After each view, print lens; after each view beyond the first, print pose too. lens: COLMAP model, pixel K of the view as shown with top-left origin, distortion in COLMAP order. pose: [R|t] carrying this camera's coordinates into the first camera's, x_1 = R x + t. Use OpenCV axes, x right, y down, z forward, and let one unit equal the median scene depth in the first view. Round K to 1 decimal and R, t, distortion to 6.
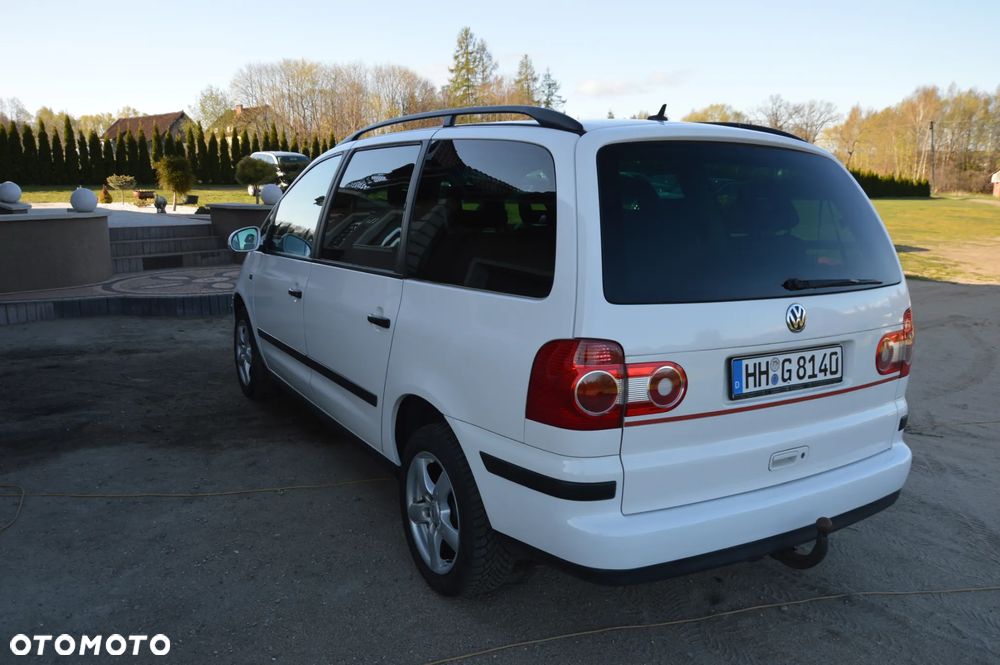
lens RADIAL K [[793.2, 0, 502.3], [0, 793.2, 337.9], [0, 0, 1]] dist [-0.032994, 0.014875]
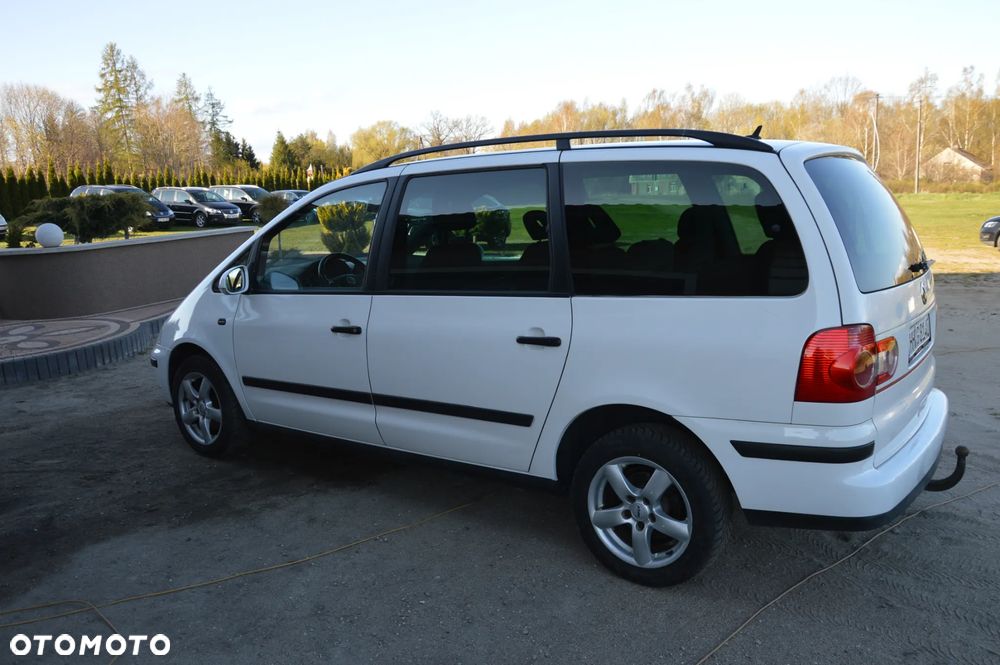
lens RADIAL K [[793.2, 0, 502.3], [0, 793.2, 337.9], [0, 0, 1]] dist [-0.032994, 0.014875]
pose [[0.918065, -0.119223, 0.378077, -0.707309], [0.126910, 0.991903, 0.004618, -0.044333], [-0.375567, 0.043742, 0.925763, 0.089317]]
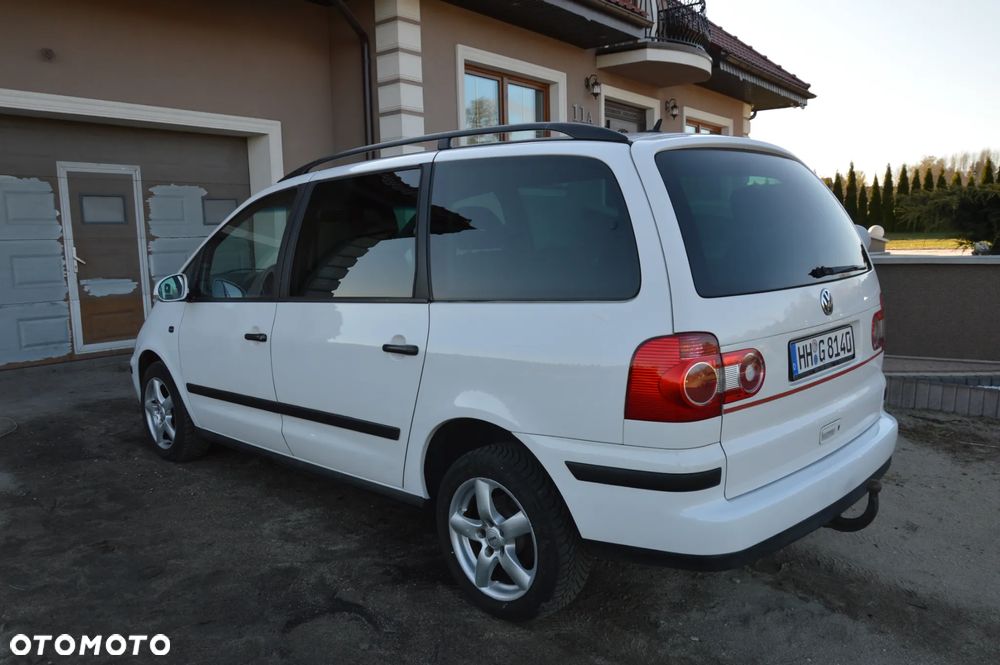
lens RADIAL K [[788.6, 0, 502.2], [0, 788.6, 335.4], [0, 0, 1]] dist [-0.037047, 0.009395]
pose [[0.966060, -0.091999, 0.241380, -0.322198], [0.105876, 0.993354, -0.045138, 0.021799], [-0.235623, 0.069162, 0.969380, 0.049143]]
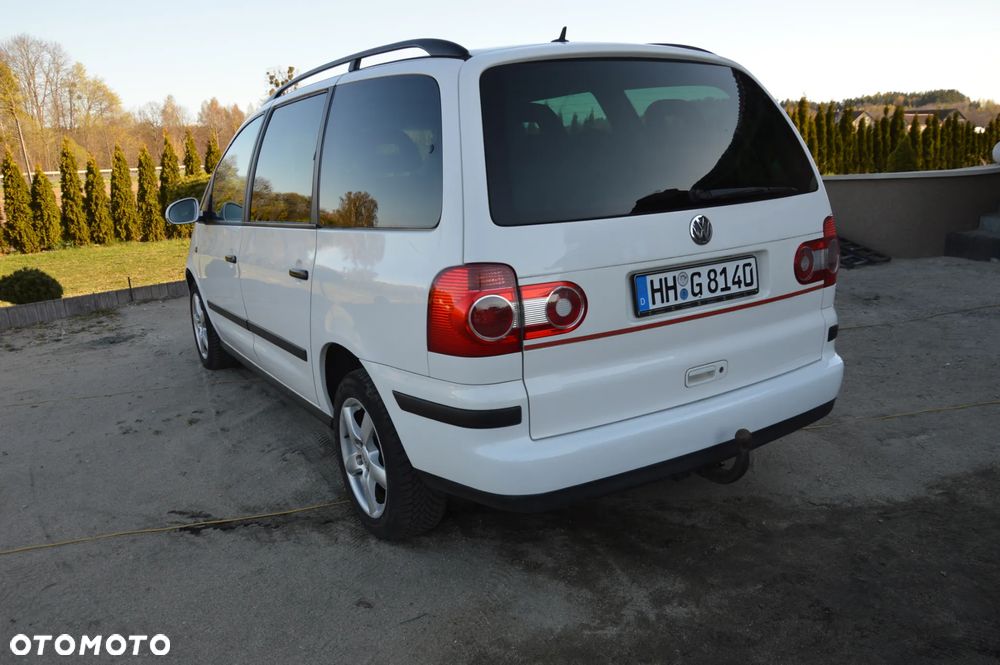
lens RADIAL K [[793.2, 0, 502.3], [0, 793.2, 337.9], [0, 0, 1]] dist [-0.032994, 0.014875]
pose [[0.996756, -0.080356, -0.004597, 0.116028], [0.080475, 0.996003, 0.038756, 0.049010], [0.001464, -0.039000, 0.999238, 0.011859]]
